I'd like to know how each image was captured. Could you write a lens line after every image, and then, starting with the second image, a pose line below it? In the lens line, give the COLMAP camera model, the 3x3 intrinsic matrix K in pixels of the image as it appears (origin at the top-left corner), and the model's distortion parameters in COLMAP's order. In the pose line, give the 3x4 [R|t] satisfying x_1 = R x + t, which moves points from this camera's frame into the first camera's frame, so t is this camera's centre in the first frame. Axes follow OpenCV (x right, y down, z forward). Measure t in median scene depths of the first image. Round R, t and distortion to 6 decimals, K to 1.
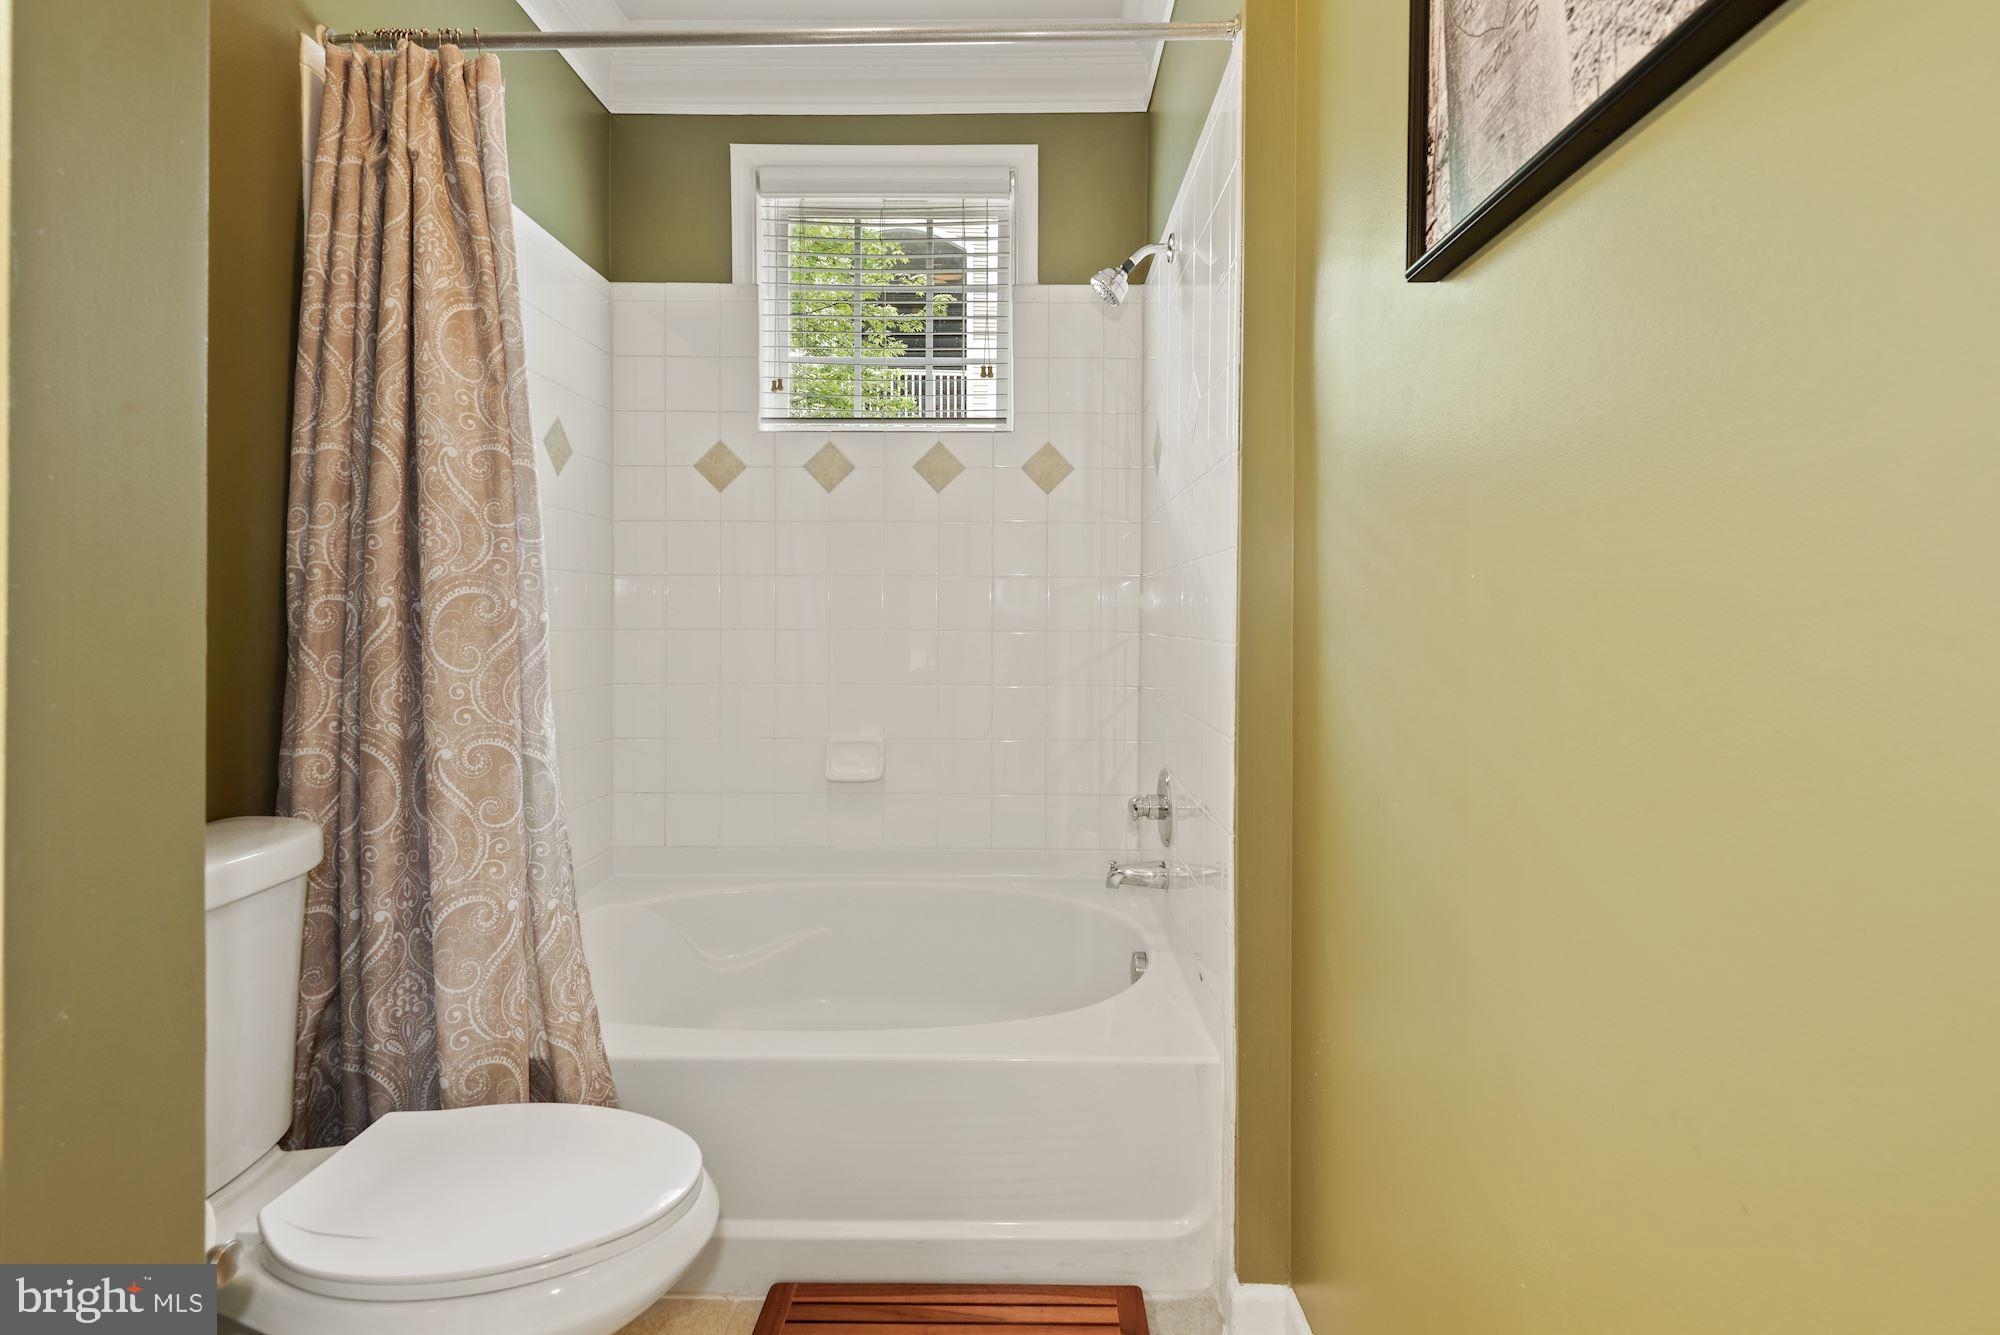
lens RADIAL K [[976.9, 0, 1000.9], [0, 976.9, 606.8], [0, 0, 1]] dist [0.029105, -0.000197]
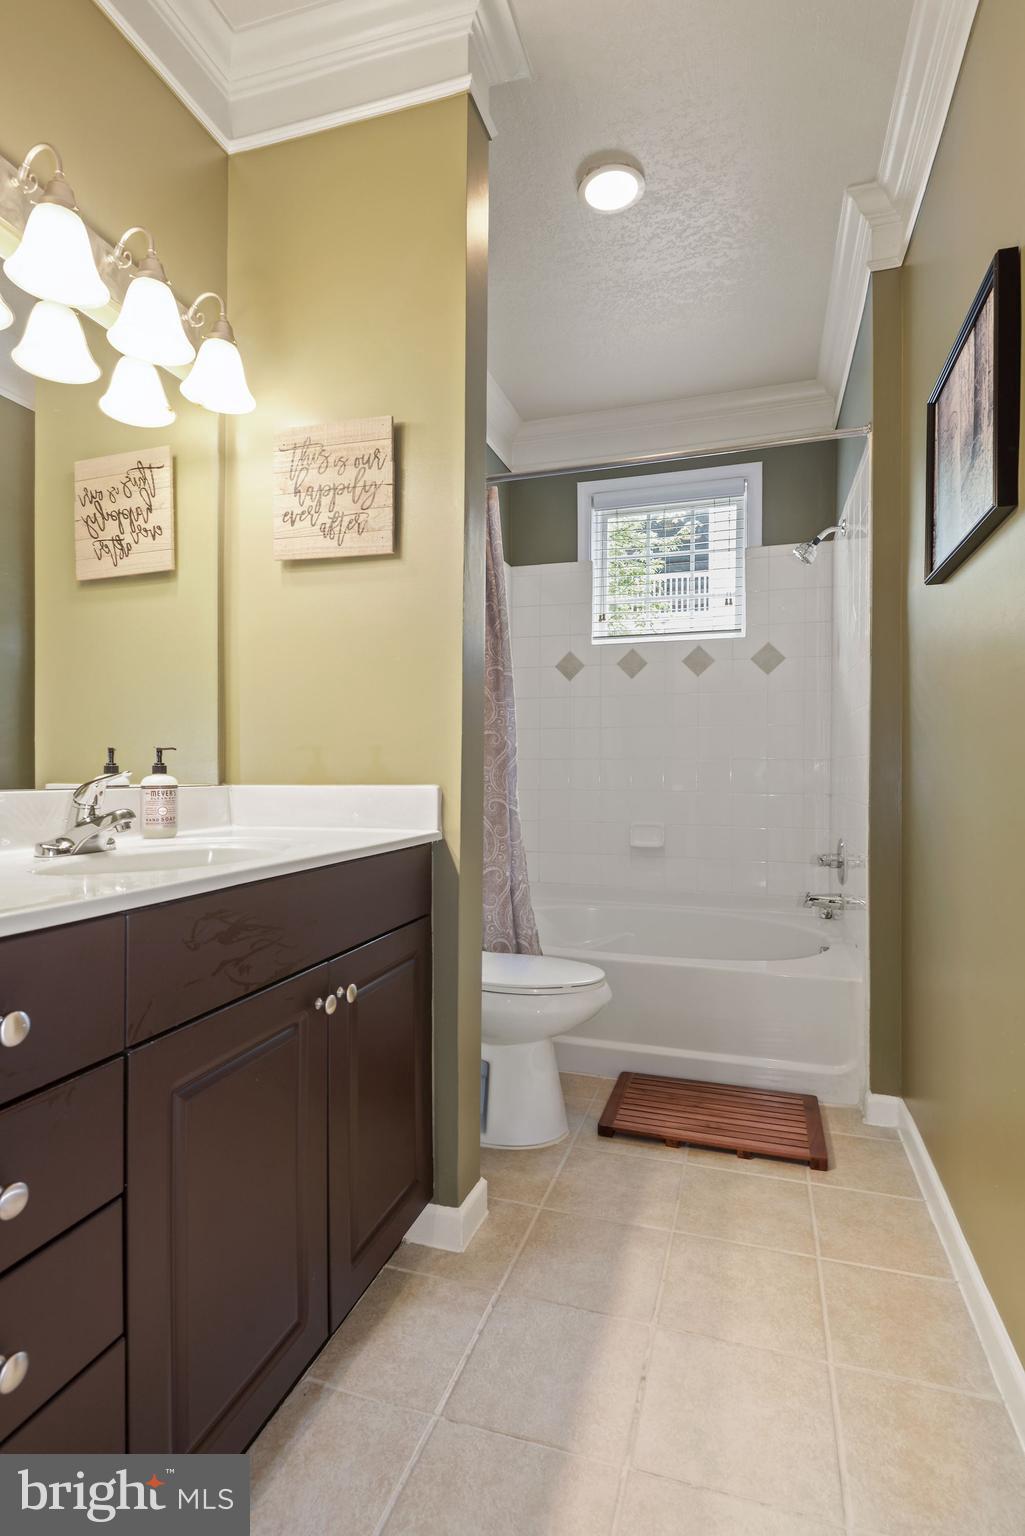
lens RADIAL K [[750.2, 0, 512.5], [0, 750.2, 768.0], [0, 0, 1]] dist [0.029105, -0.000197]
pose [[0.958036, -0.000498, -0.286647, -0.000127], [0.003739, 0.999935, 0.010758, 0.029834], [0.286623, -0.011378, 0.957976, -0.395467]]
